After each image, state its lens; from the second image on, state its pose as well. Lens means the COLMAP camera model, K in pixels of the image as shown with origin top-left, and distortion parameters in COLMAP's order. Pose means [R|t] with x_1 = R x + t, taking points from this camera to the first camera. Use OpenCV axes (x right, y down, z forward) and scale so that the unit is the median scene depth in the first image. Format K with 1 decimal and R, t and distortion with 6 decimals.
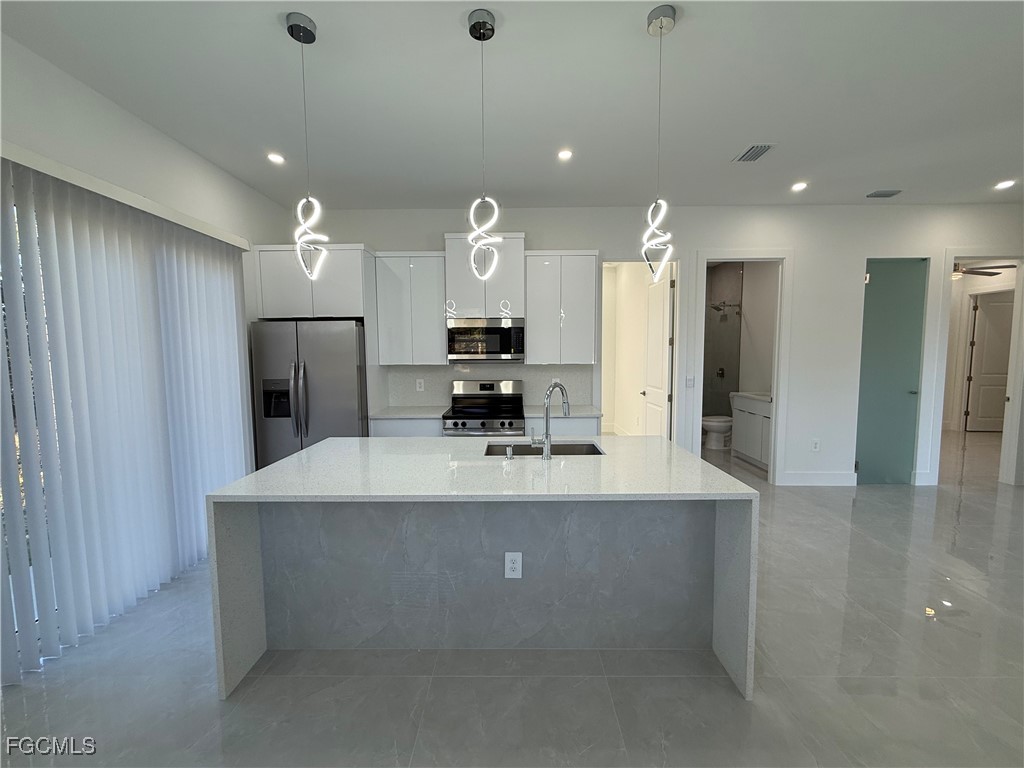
lens RADIAL K [[412.3, 0, 512.0], [0, 412.3, 384.0], [0, 0, 1]] dist [0.001232, 0.000252]
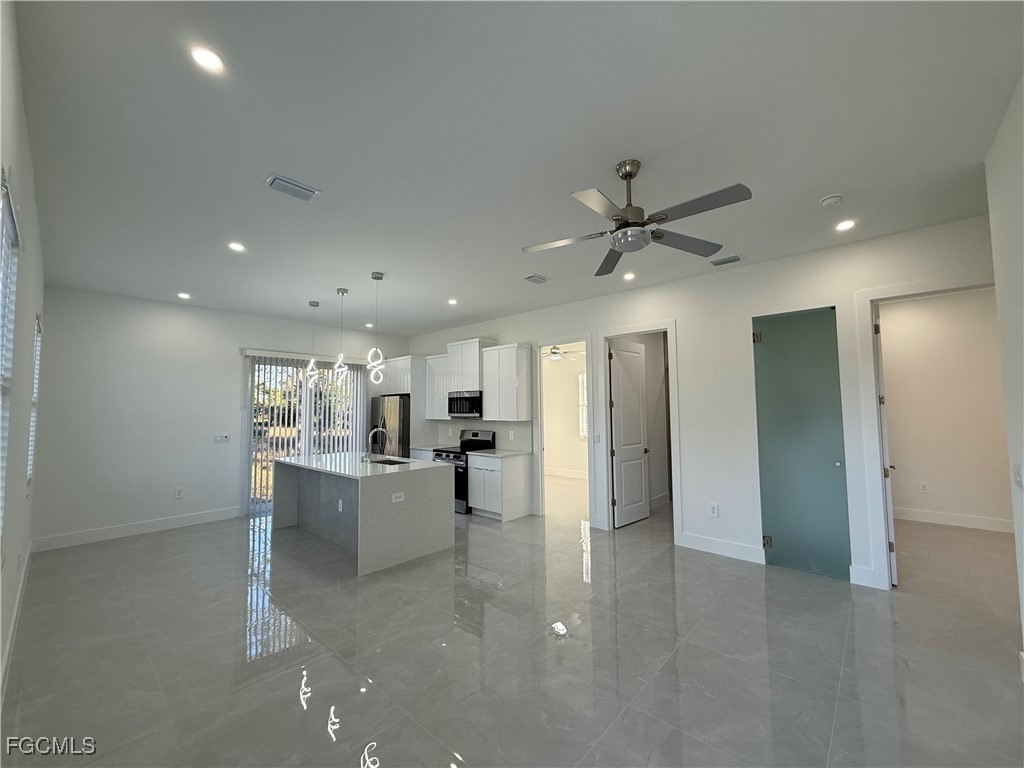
lens RADIAL K [[401.4, 0, 508.7], [0, 401.4, 385.0], [0, 0, 1]] dist [0.000453, 0.000056]
pose [[0.748251, -0.039831, -0.662219, 1.115025], [-0.049589, 0.992046, -0.115701, -0.010178], [0.661560, 0.119412, 0.740324, -0.058031]]
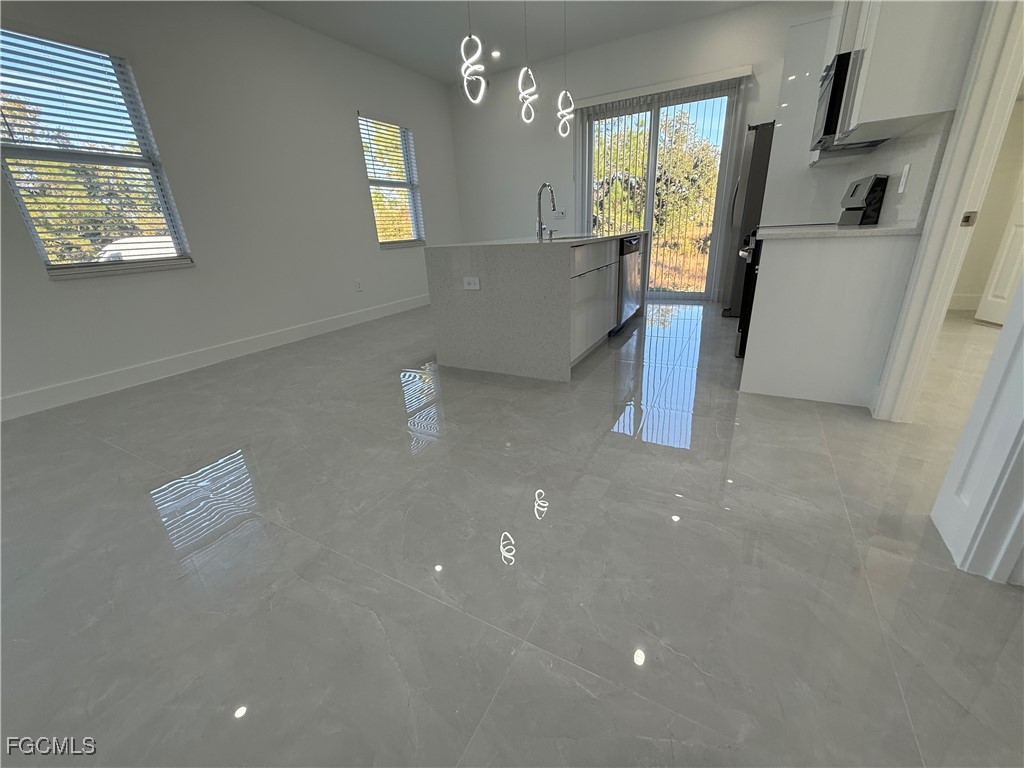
lens RADIAL K [[409.7, 0, 509.8], [0, 409.7, 383.6], [0, 0, 1]] dist [-0.000259, -0.000040]
pose [[-0.469157, 0.340716, -0.814742, 0.852681], [-0.014048, 0.919581, 0.392649, 0.043679], [0.883003, 0.195659, -0.426642, 0.914069]]
